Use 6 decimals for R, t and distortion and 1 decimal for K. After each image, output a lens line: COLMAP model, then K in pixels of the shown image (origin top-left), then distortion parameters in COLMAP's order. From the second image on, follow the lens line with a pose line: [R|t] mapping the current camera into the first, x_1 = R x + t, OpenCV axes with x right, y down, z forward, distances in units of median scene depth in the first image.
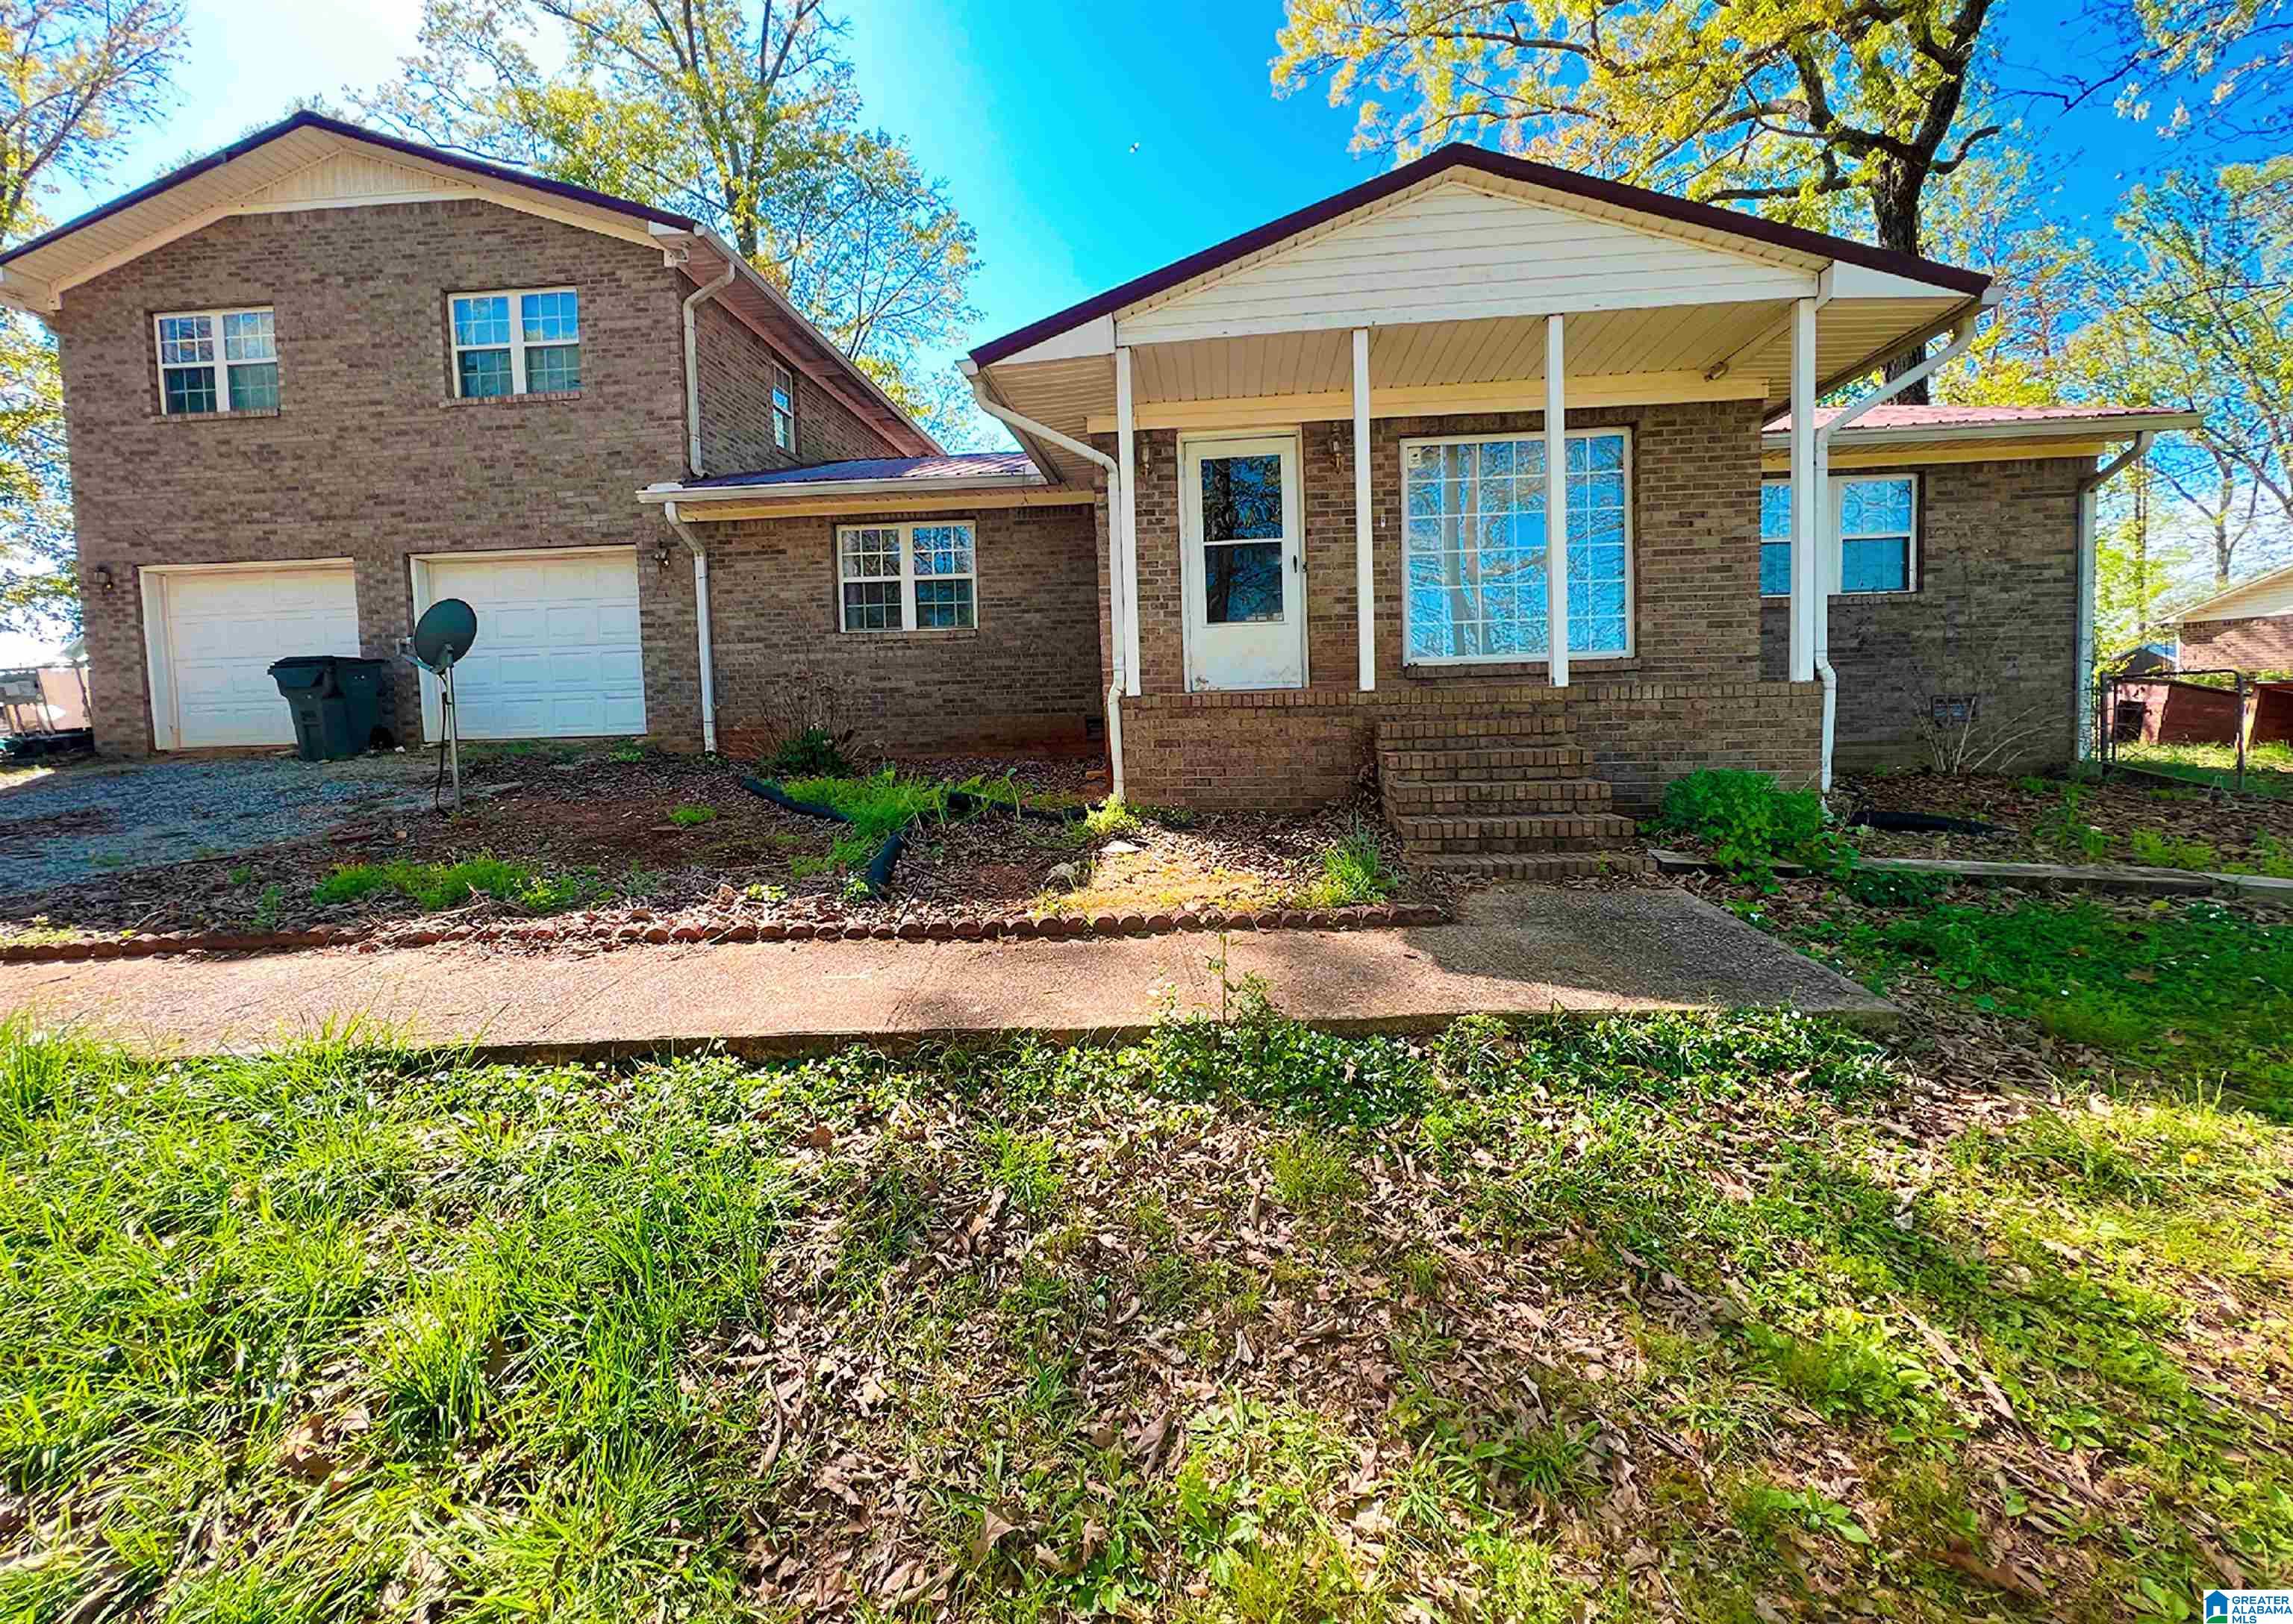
lens RADIAL K [[835.3, 0, 1126.0], [0, 835.3, 754.5], [0, 0, 1]] dist [-0.001228, 0.000351]
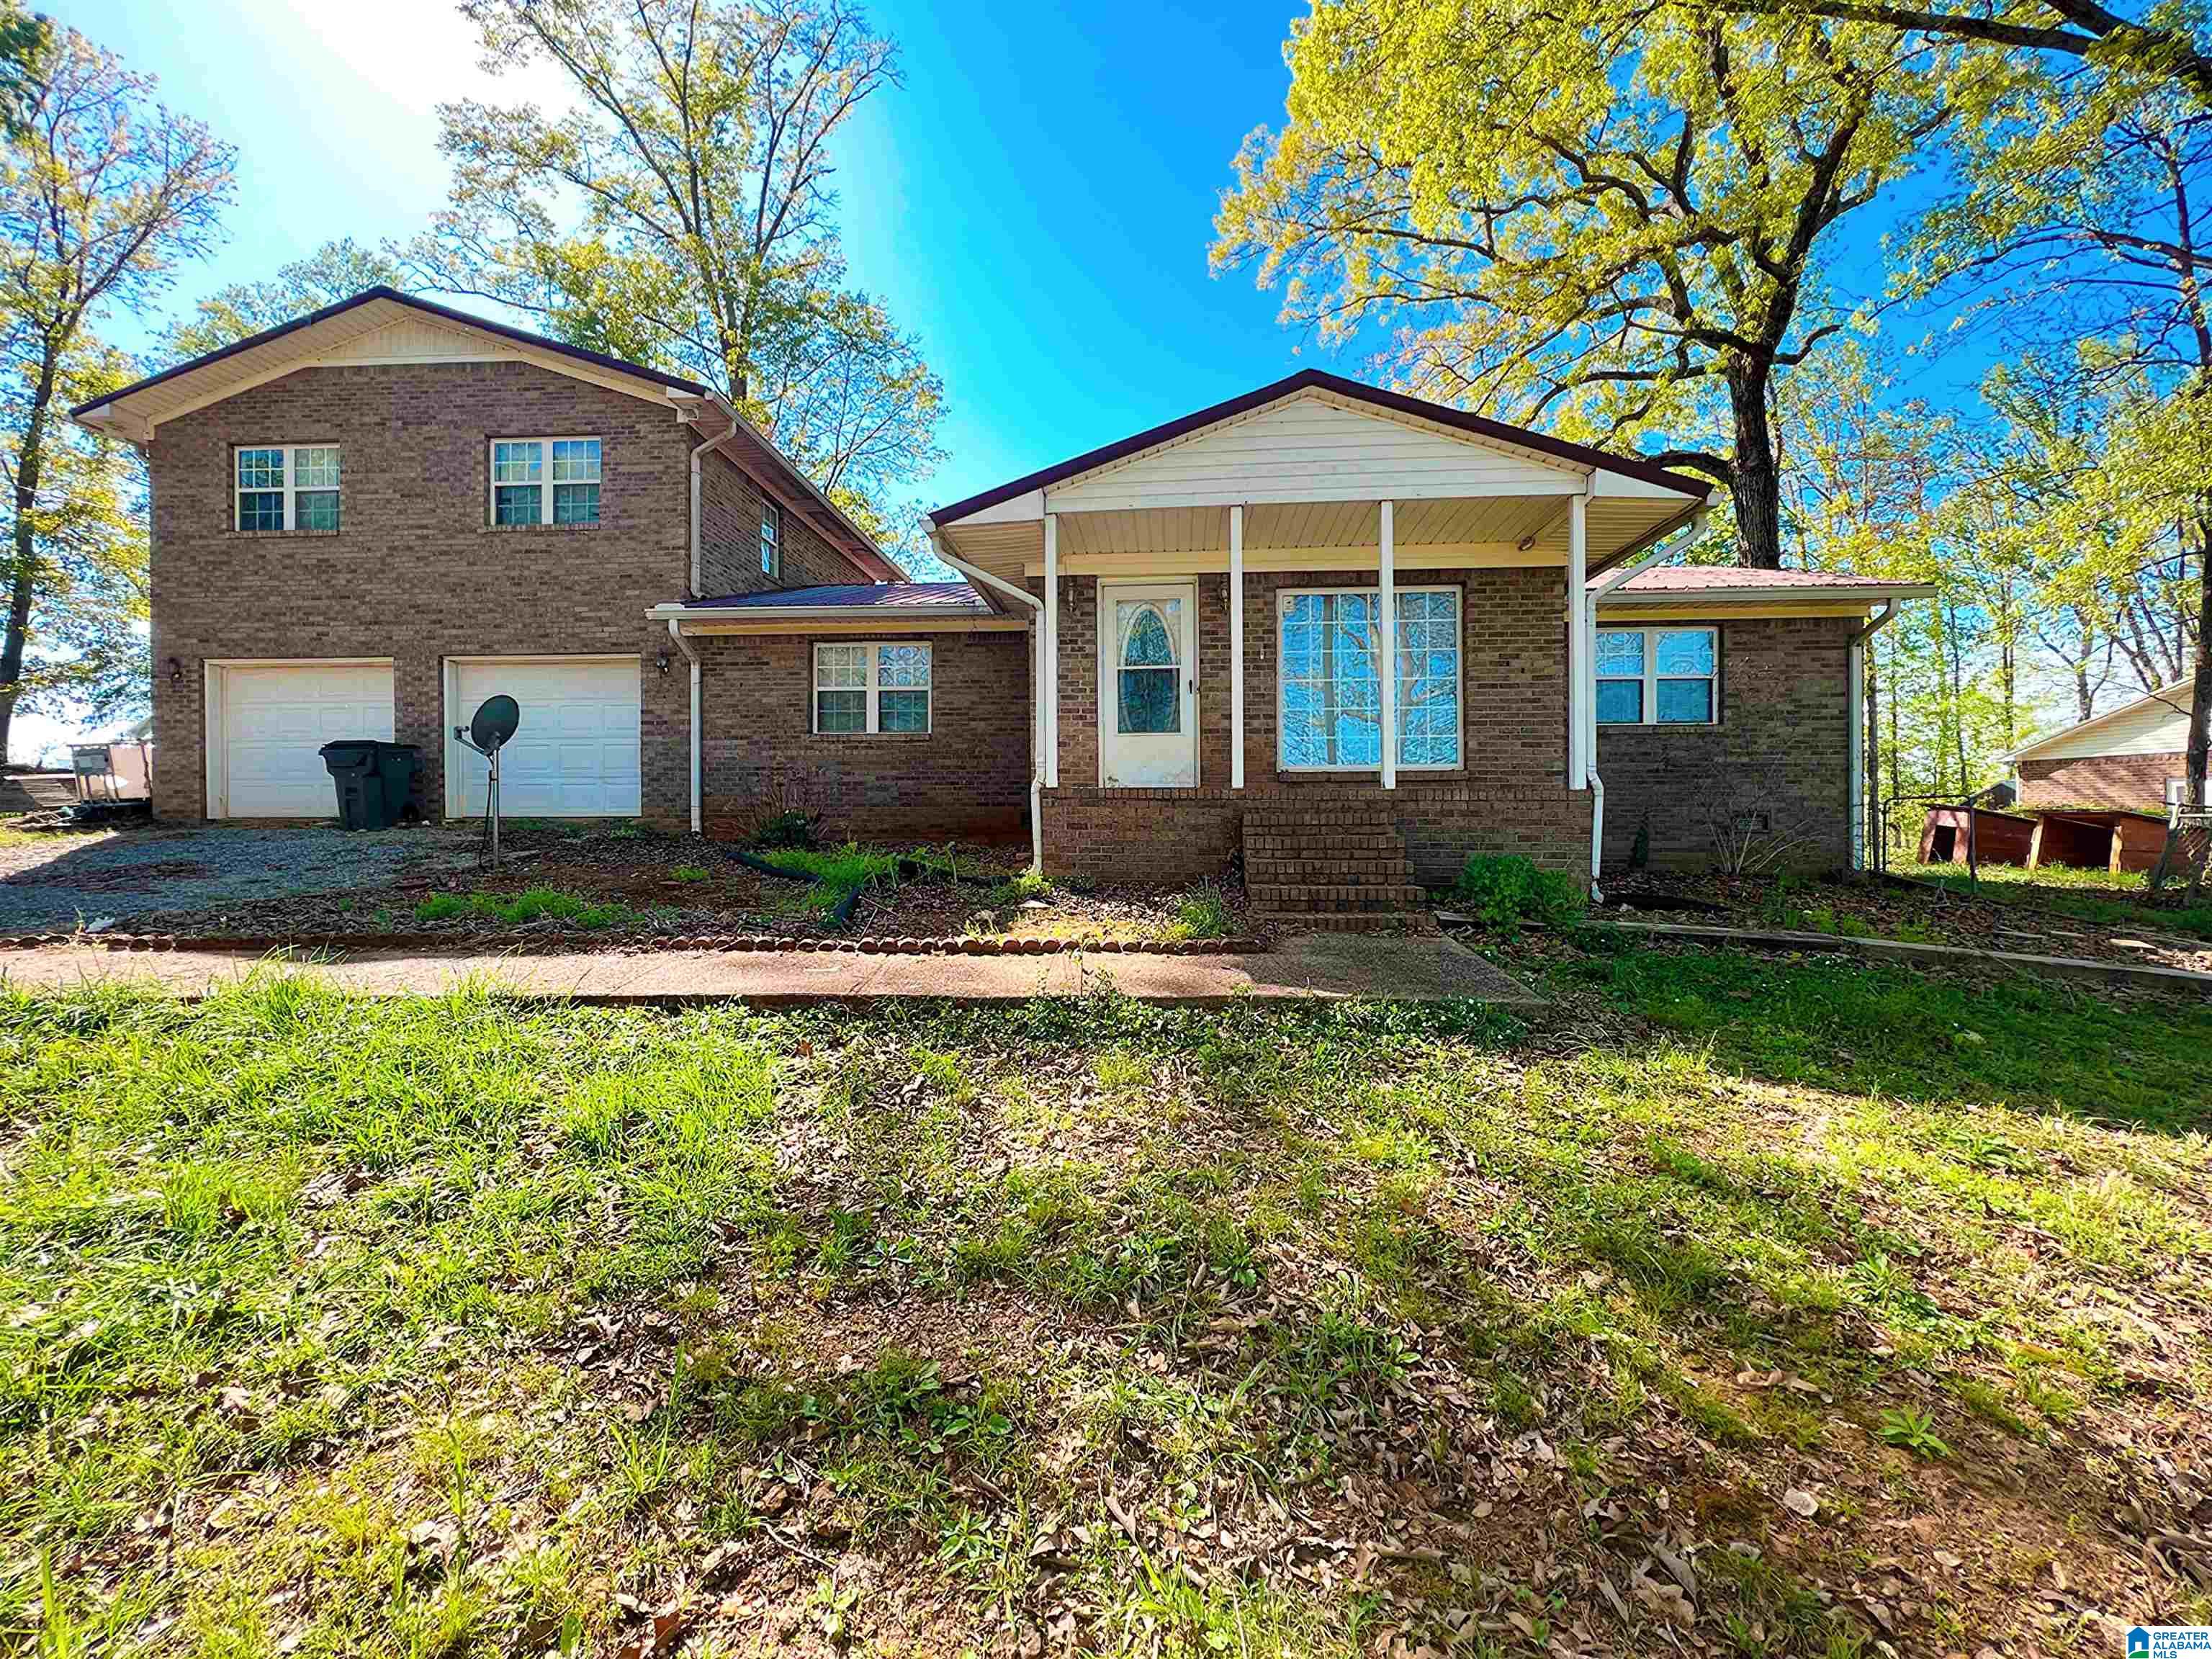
lens RADIAL K [[885.0, 0, 1104.6], [0, 885.0, 840.1], [0, 0, 1]] dist [-0.000284, 0.000602]
pose [[0.999579, 0.026619, 0.011580, 0.058072], [-0.026080, 0.998671, -0.044445, 0.049741], [-0.012747, 0.044125, 0.998945, -0.244779]]
